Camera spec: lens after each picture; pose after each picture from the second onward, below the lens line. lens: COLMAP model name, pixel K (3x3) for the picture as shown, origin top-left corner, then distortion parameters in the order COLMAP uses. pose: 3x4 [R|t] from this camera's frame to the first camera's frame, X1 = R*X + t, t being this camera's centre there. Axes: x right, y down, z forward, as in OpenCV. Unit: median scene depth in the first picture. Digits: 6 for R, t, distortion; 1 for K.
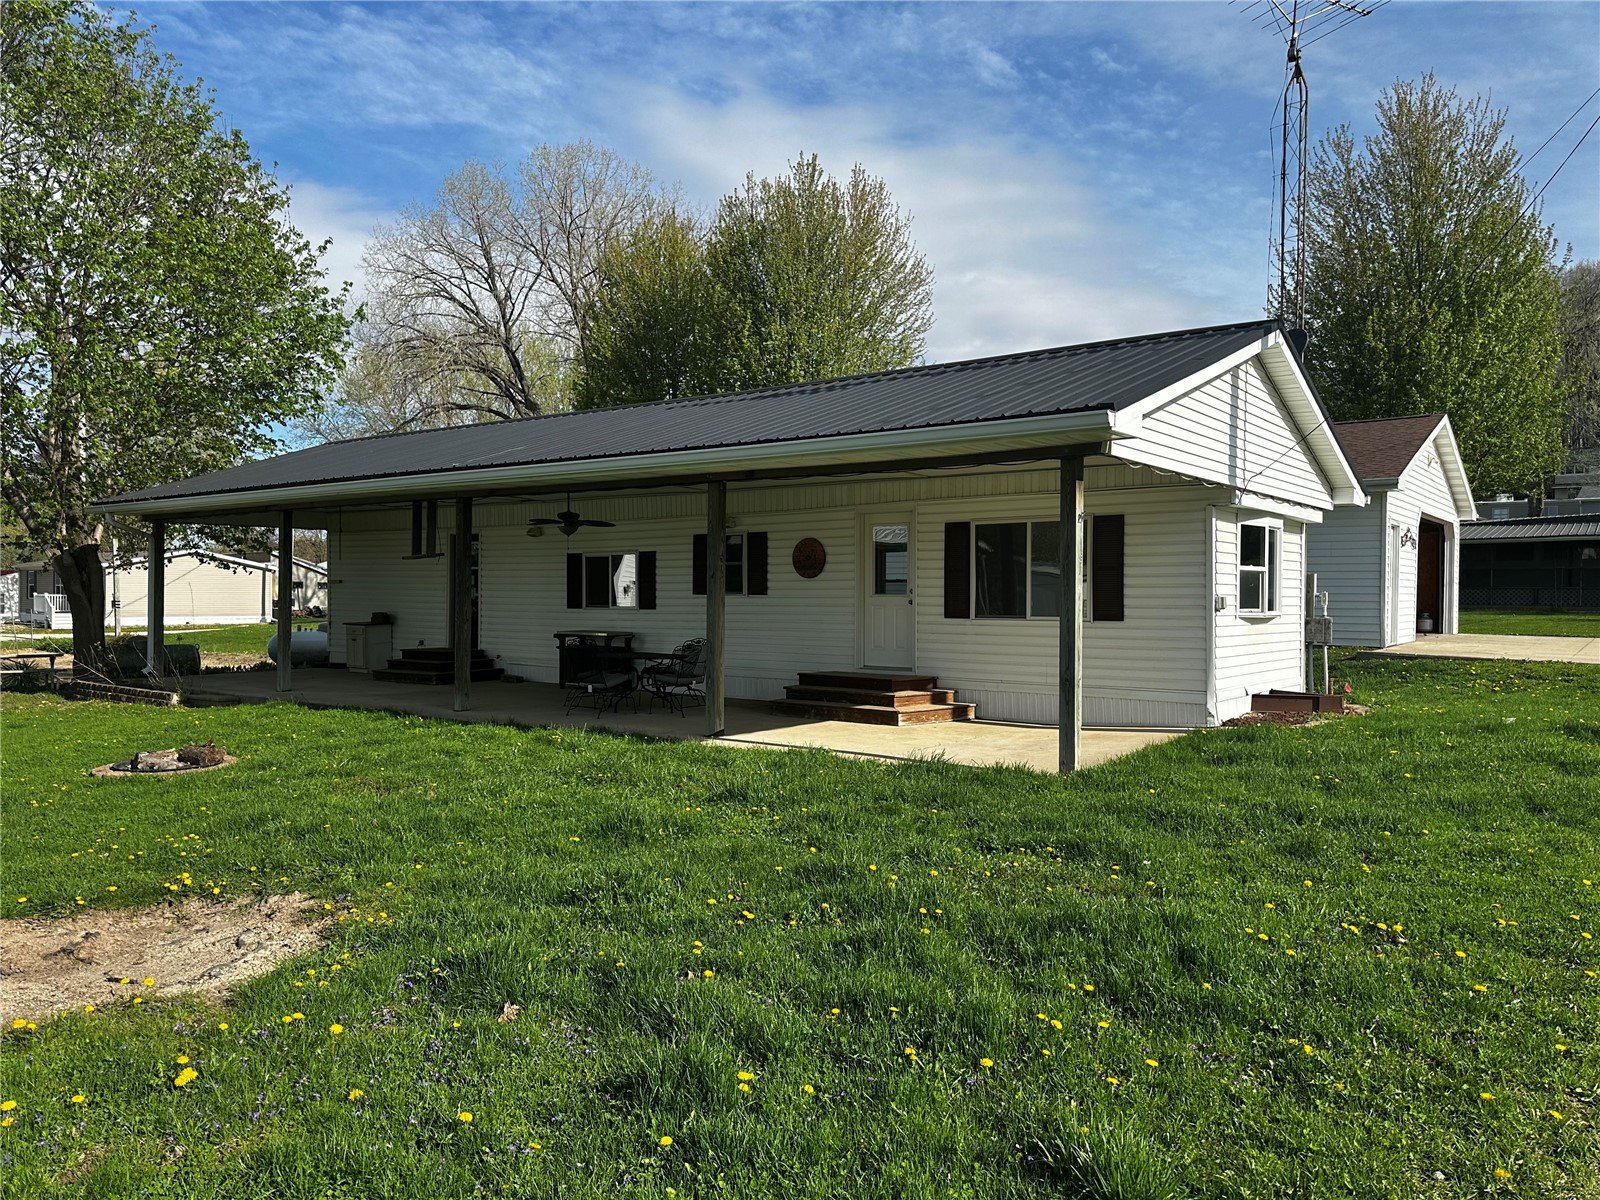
lens RADIAL K [[1115.1, 0, 811.8], [0, 1115.1, 598.9], [0, 0, 1]] dist [0.133311, -0.209643]
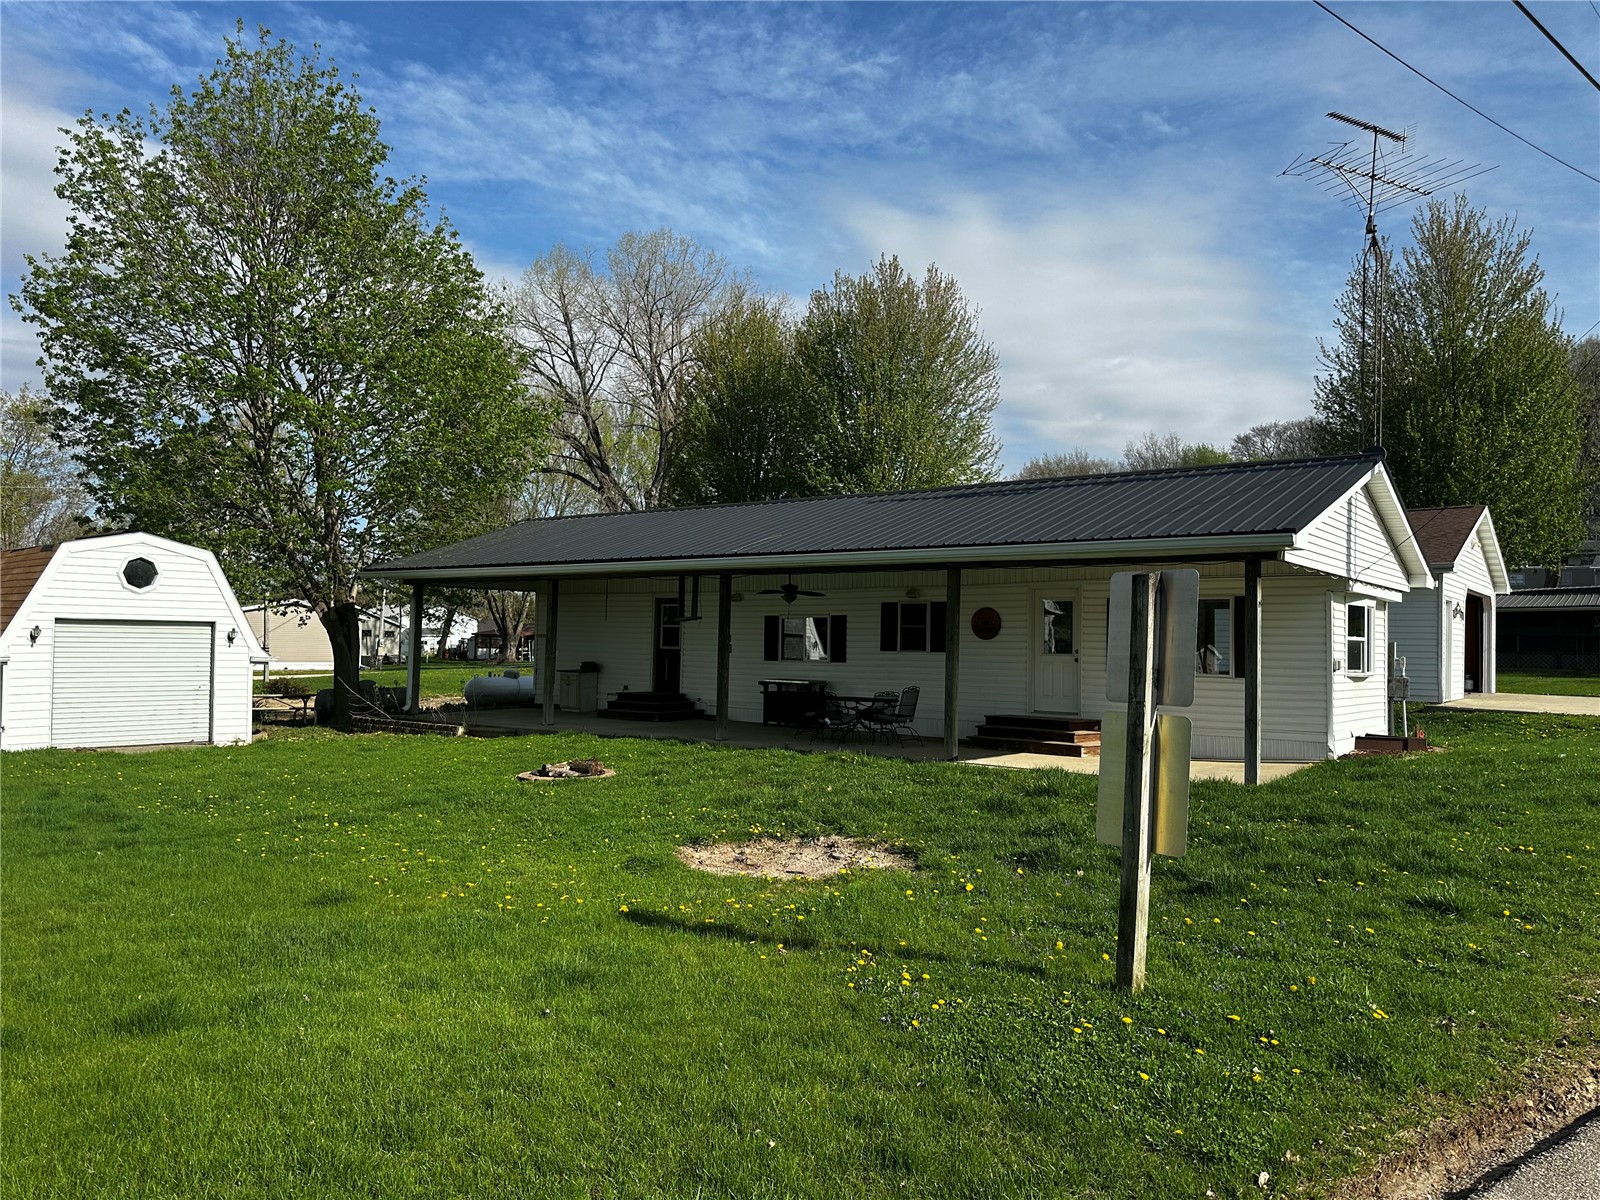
lens RADIAL K [[1133.7, 0, 796.7], [0, 1133.7, 596.4], [0, 0, 1]] dist [0.131658, -0.182591]
pose [[0.999907, 0.012141, -0.006260, -0.186868], [-0.012424, 0.998803, -0.047301, -0.003598], [0.005678, 0.047374, 0.998861, -0.251577]]
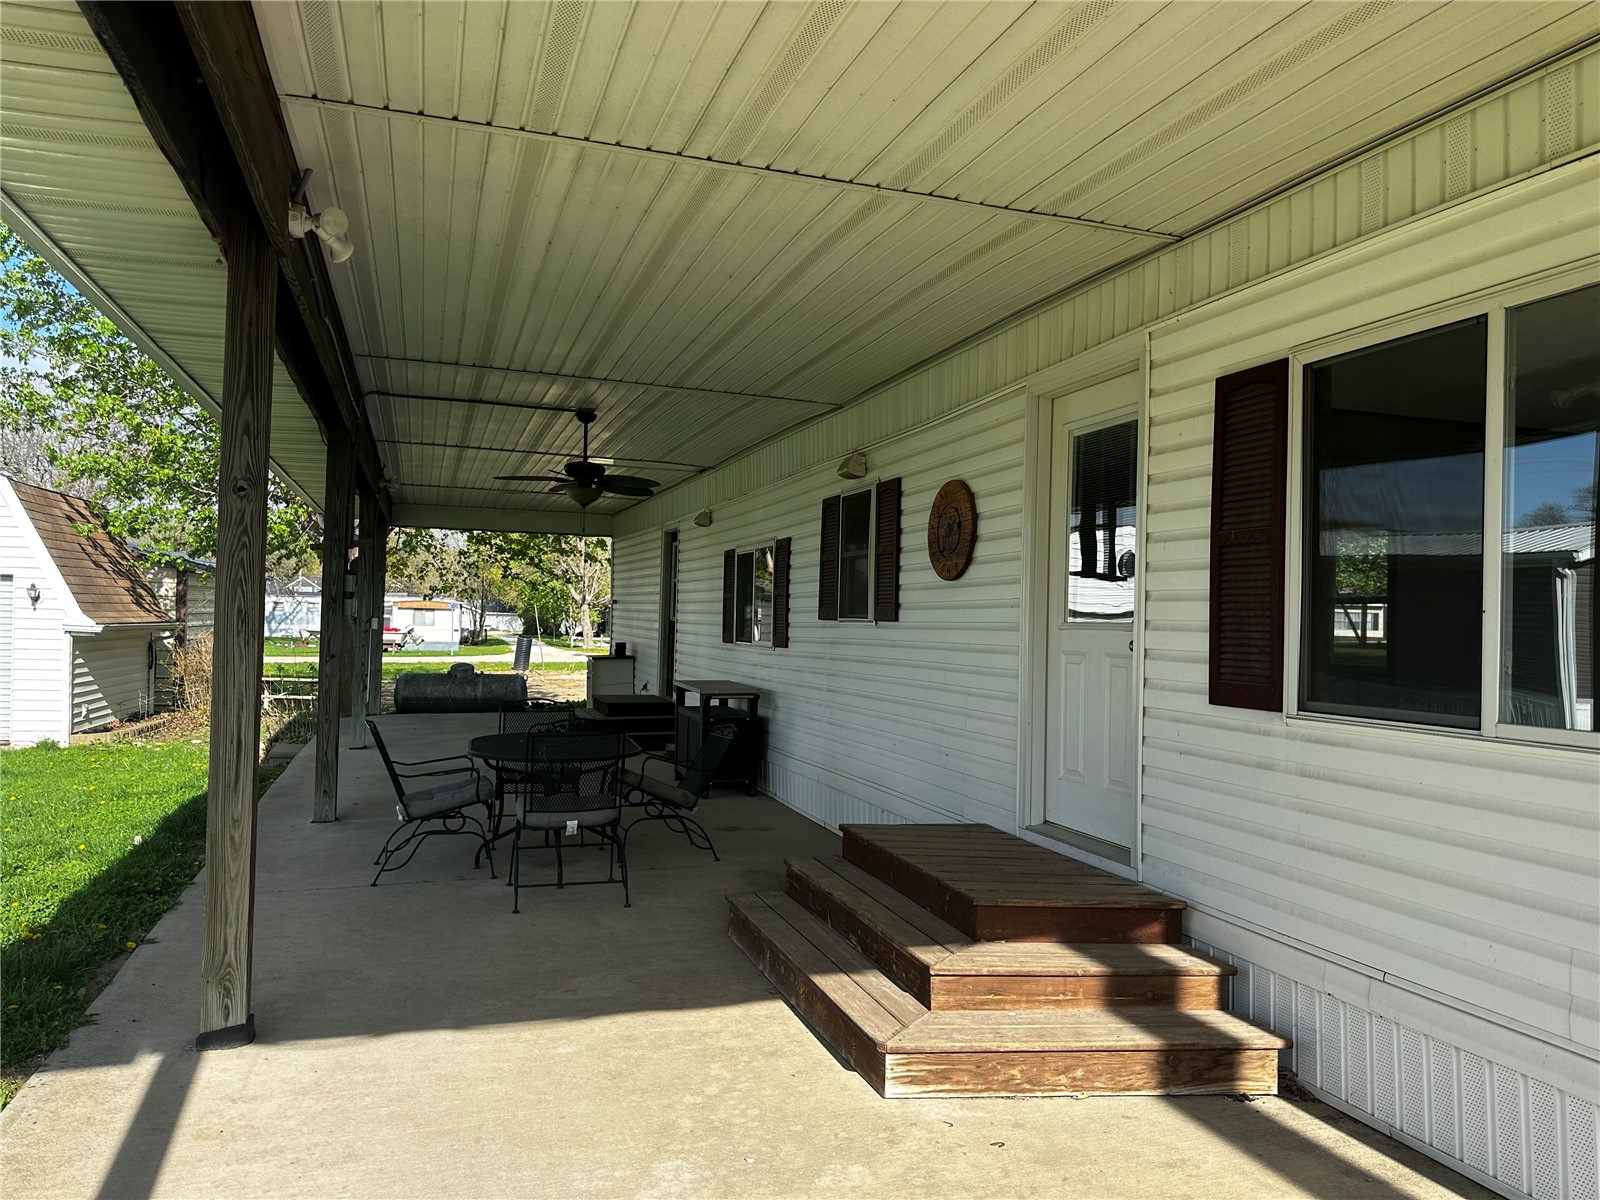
lens RADIAL K [[1115.1, 0, 811.8], [0, 1115.1, 598.9], [0, 0, 1]] dist [0.133311, -0.209643]
pose [[0.830132, 0.005390, -0.557541, 0.161456], [-0.023610, 0.999396, -0.025491, -0.000488], [0.557067, 0.034325, 0.829758, 0.573786]]
